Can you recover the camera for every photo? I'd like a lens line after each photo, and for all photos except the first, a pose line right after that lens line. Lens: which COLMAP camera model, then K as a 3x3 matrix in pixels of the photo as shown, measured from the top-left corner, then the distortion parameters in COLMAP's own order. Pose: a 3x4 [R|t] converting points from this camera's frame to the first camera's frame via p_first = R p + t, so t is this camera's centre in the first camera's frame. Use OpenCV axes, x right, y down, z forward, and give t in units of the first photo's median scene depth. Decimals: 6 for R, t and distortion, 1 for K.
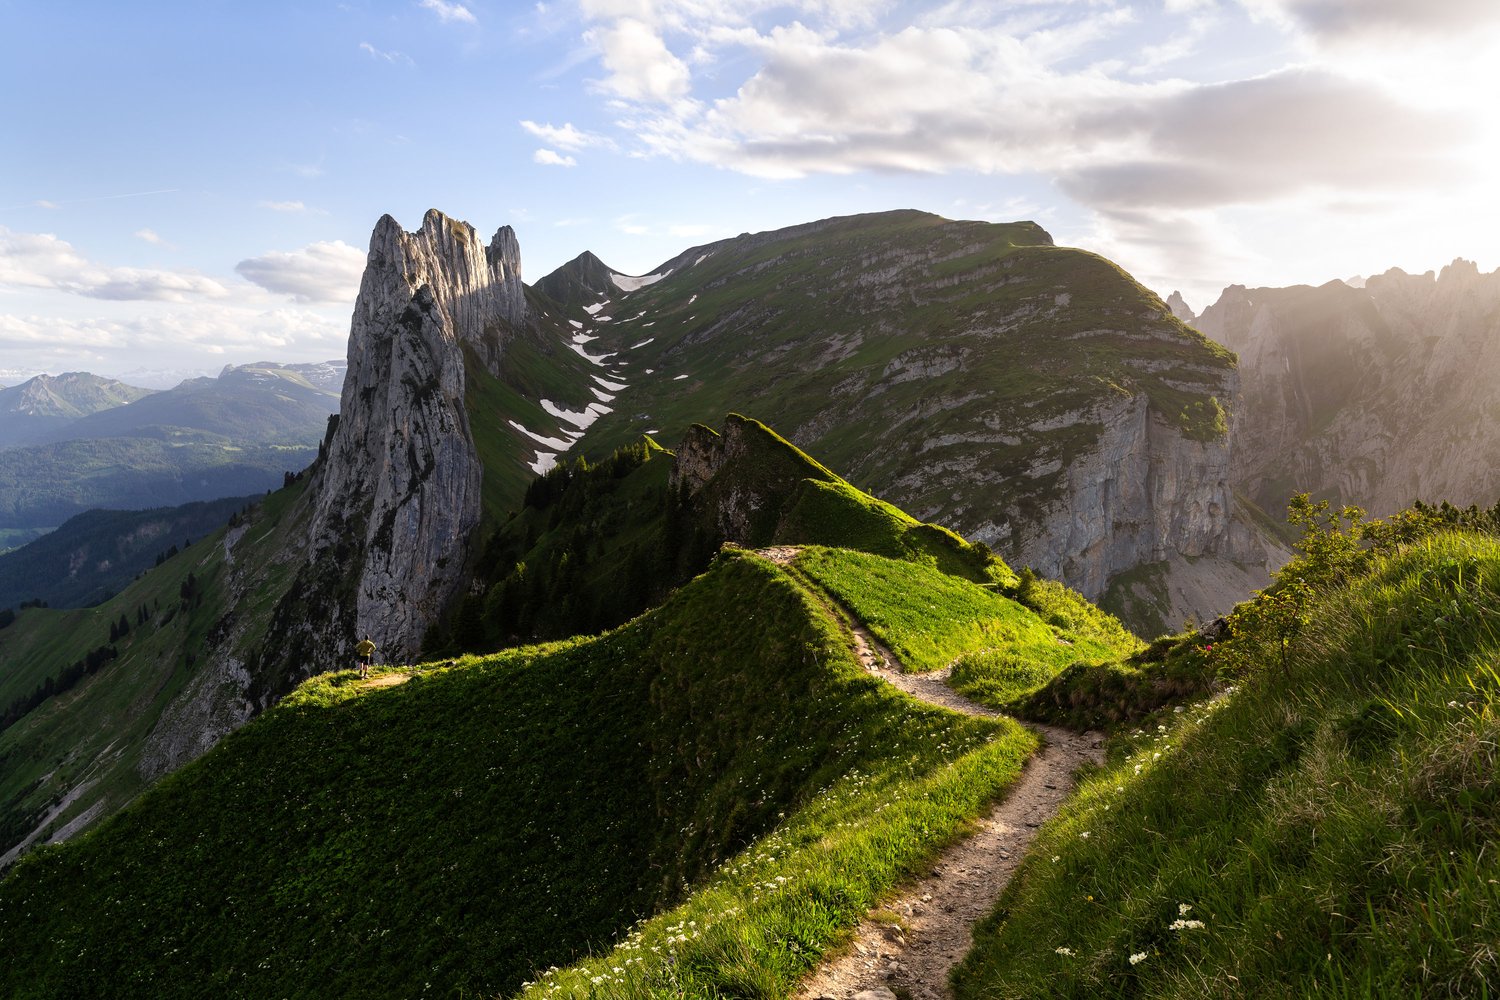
lens RADIAL K [[2068.8, 0, 751.4], [0, 2068.8, 499.6], [0, 0, 1]] dist [0.022473, 0.000000]
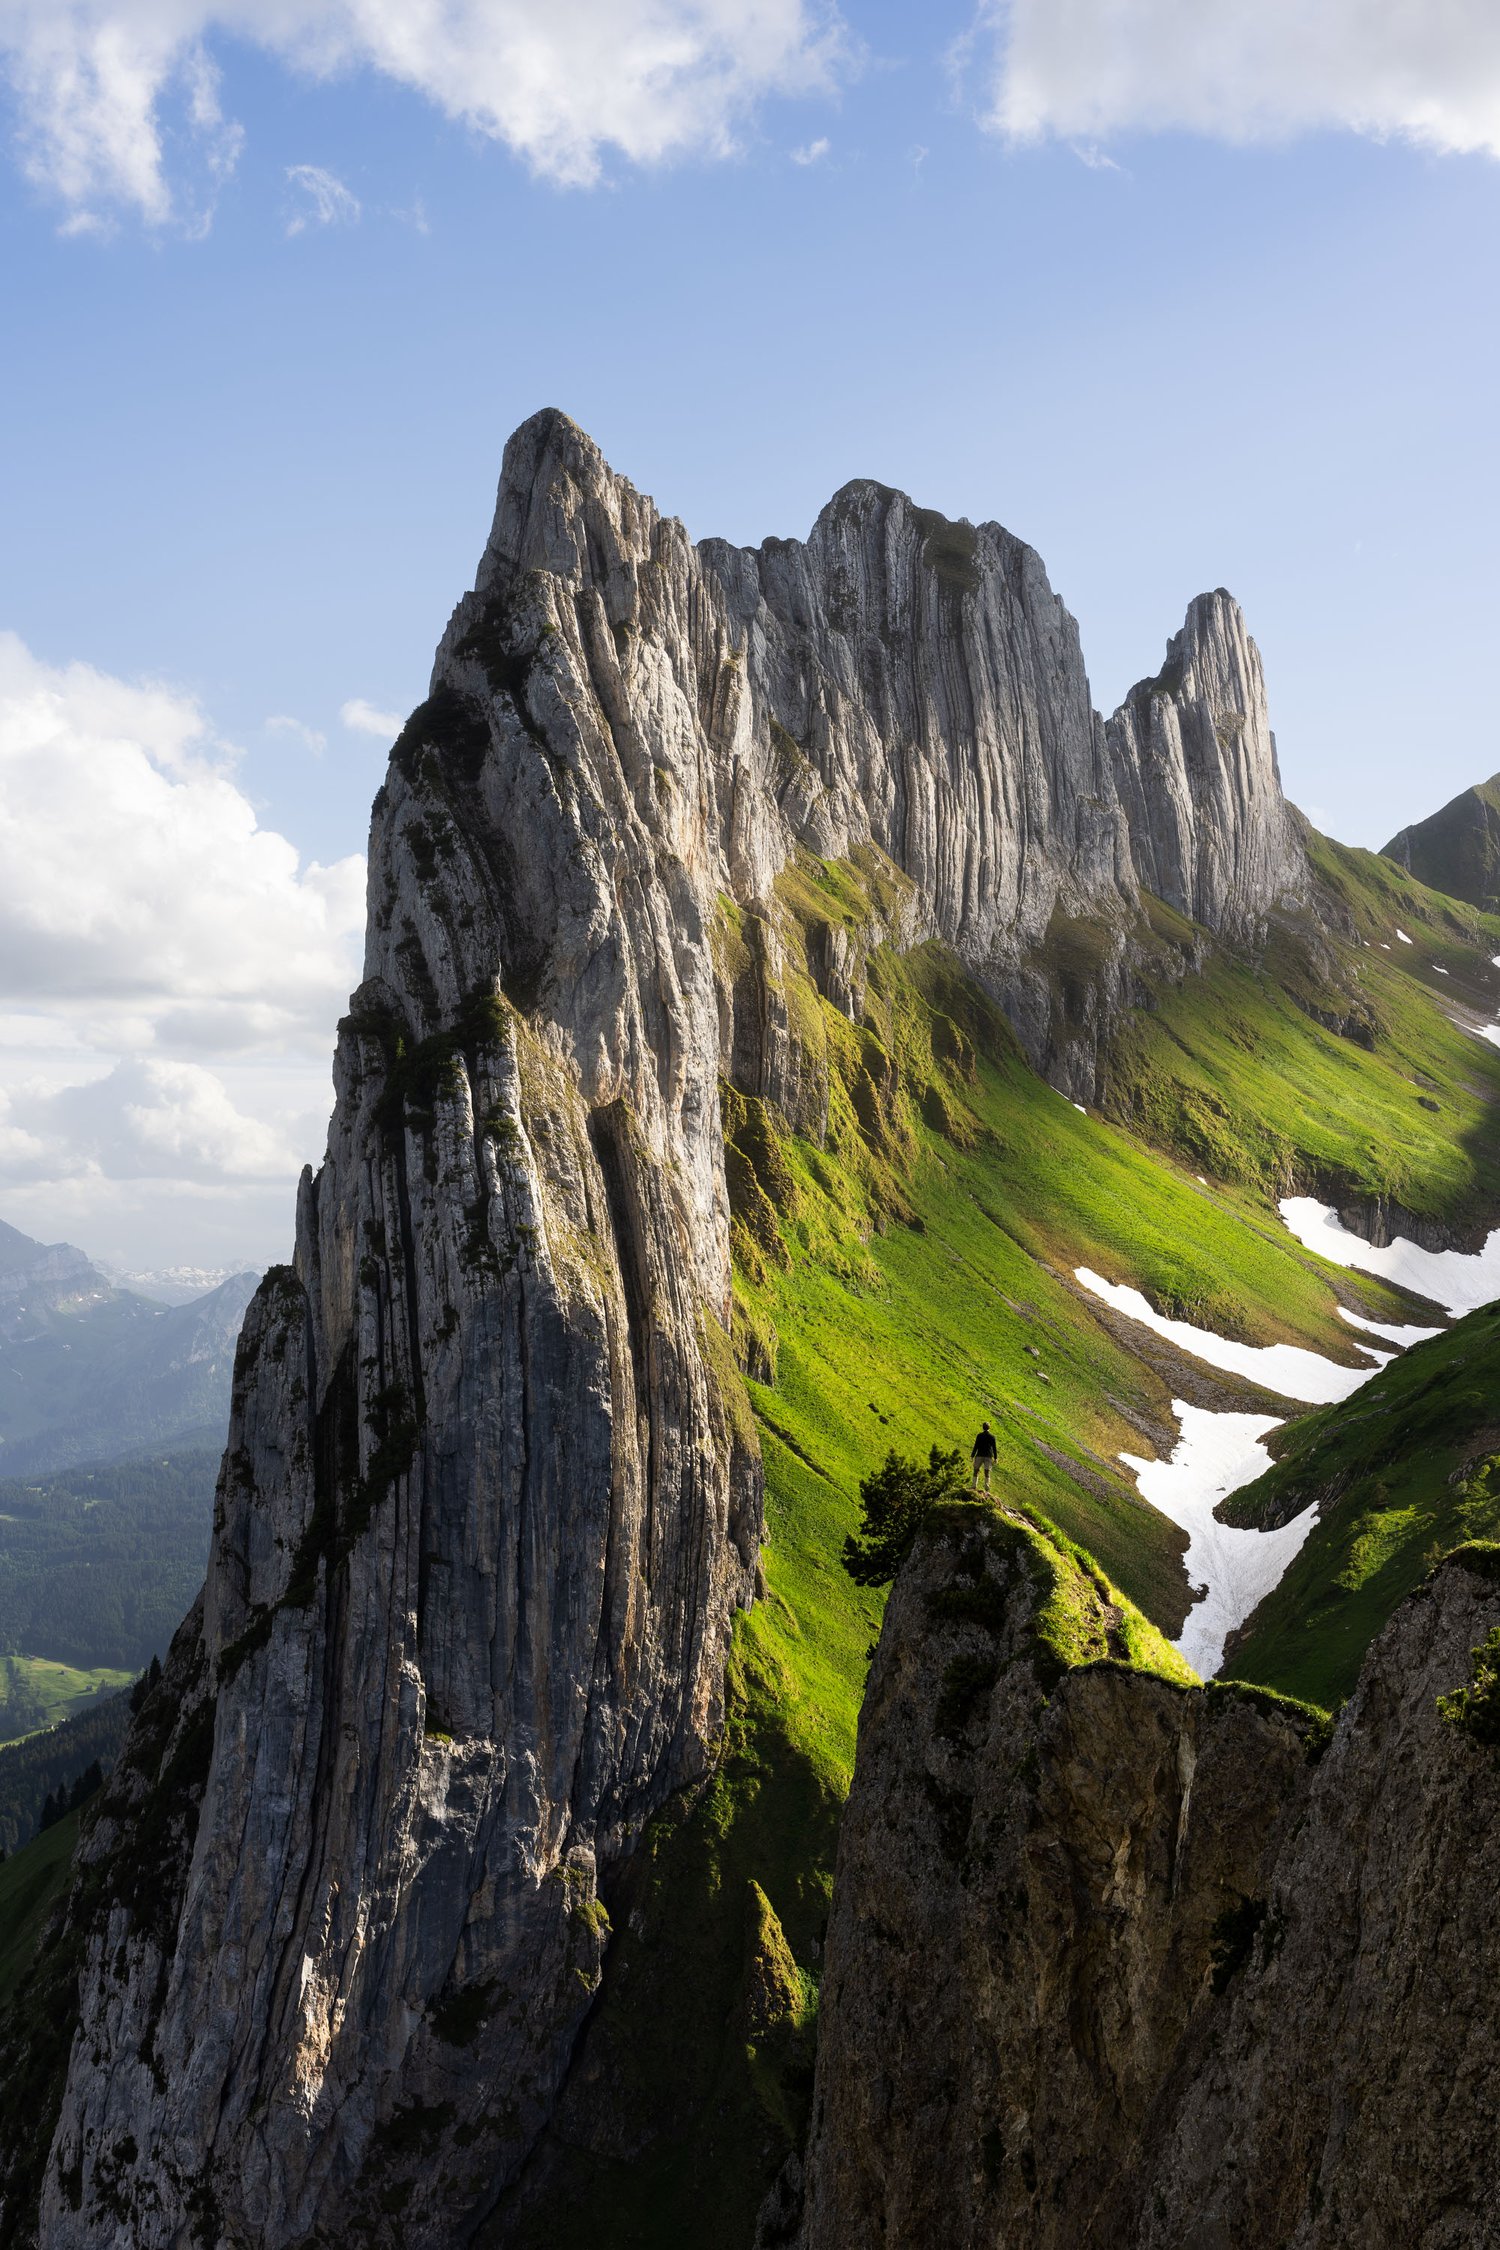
lens RADIAL K [[3103.2, 0, 746.9], [0, 3103.2, 1120.8], [0, 0, 1]] dist [0.022473, 0.000000]
pose [[0.913113, -0.049631, -0.404674, -0.015994], [-0.010203, 0.989470, -0.144375, -0.006199], [0.407579, 0.135960, 0.902992, 0.741238]]
